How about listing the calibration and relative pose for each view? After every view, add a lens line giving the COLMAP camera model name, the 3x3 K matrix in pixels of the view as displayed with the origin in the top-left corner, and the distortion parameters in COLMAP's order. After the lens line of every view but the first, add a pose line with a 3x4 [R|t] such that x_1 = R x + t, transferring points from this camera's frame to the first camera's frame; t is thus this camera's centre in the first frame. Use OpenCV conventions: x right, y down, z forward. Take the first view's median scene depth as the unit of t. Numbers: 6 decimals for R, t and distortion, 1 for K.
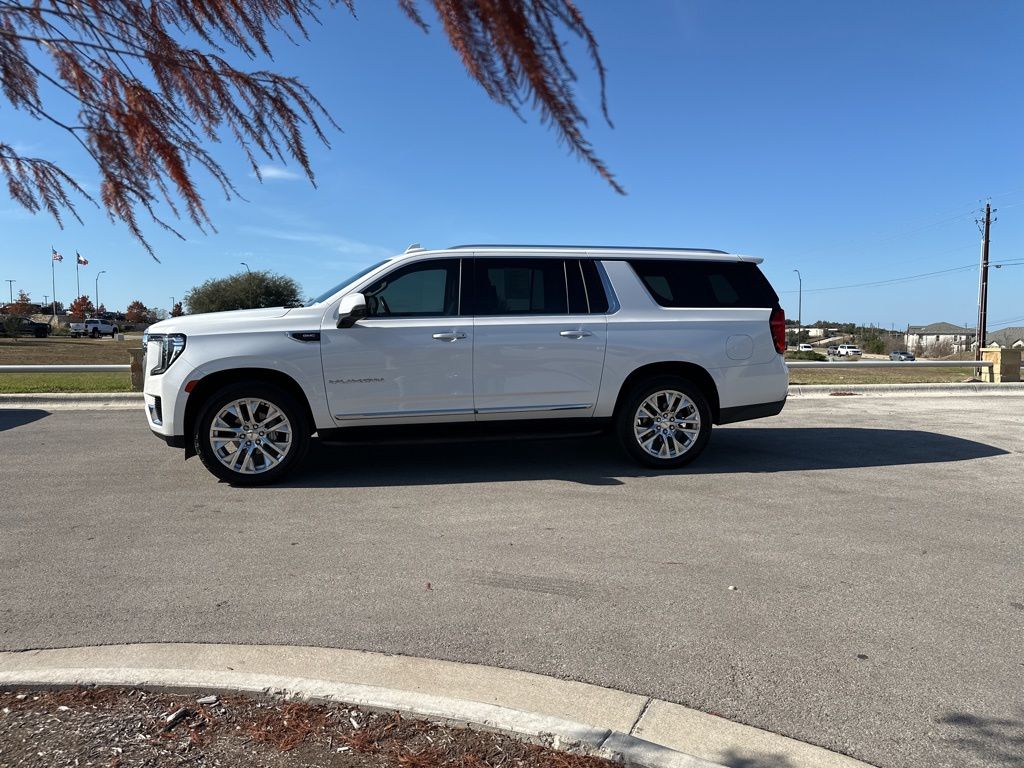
lens RADIAL K [[730.0, 0, 512.0], [0, 730.0, 384.0], [0, 0, 1]] dist [0.067816, -0.101442]
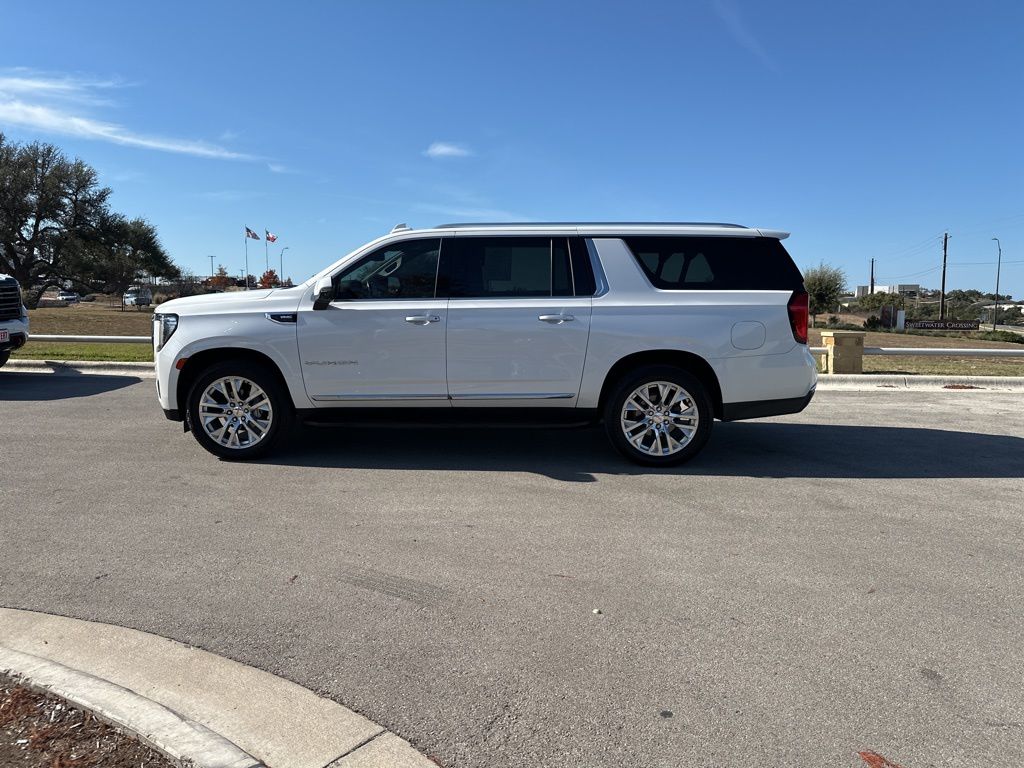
lens RADIAL K [[728.9, 0, 505.7], [0, 728.9, 390.4], [0, 0, 1]] dist [0.050105, -0.060516]
pose [[0.971795, 0.036122, -0.233044, 0.248972], [-0.025330, 0.998471, 0.049137, -0.020901], [0.234463, -0.041848, 0.971224, 0.076865]]
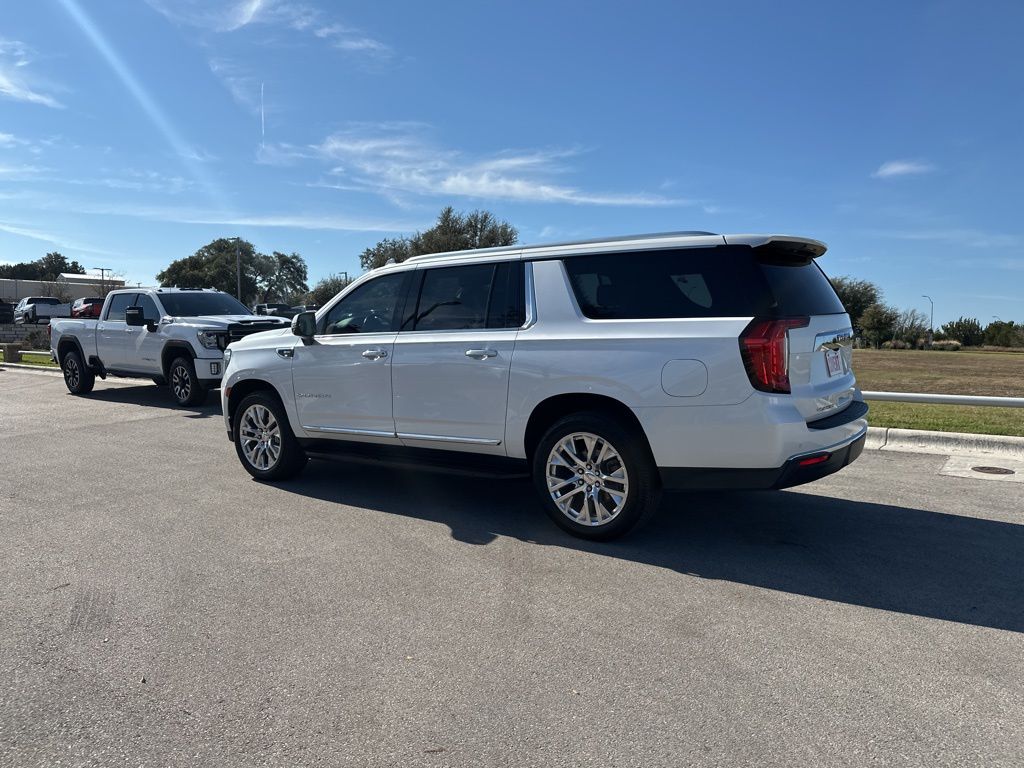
lens RADIAL K [[731.2, 0, 503.2], [0, 731.2, 385.8], [0, 0, 1]] dist [0.094639, -0.137878]
pose [[0.685796, 0.047197, -0.726262, 0.718580], [-0.054315, 0.998431, 0.013596, -0.045469], [0.725764, 0.030122, 0.687284, 0.456938]]
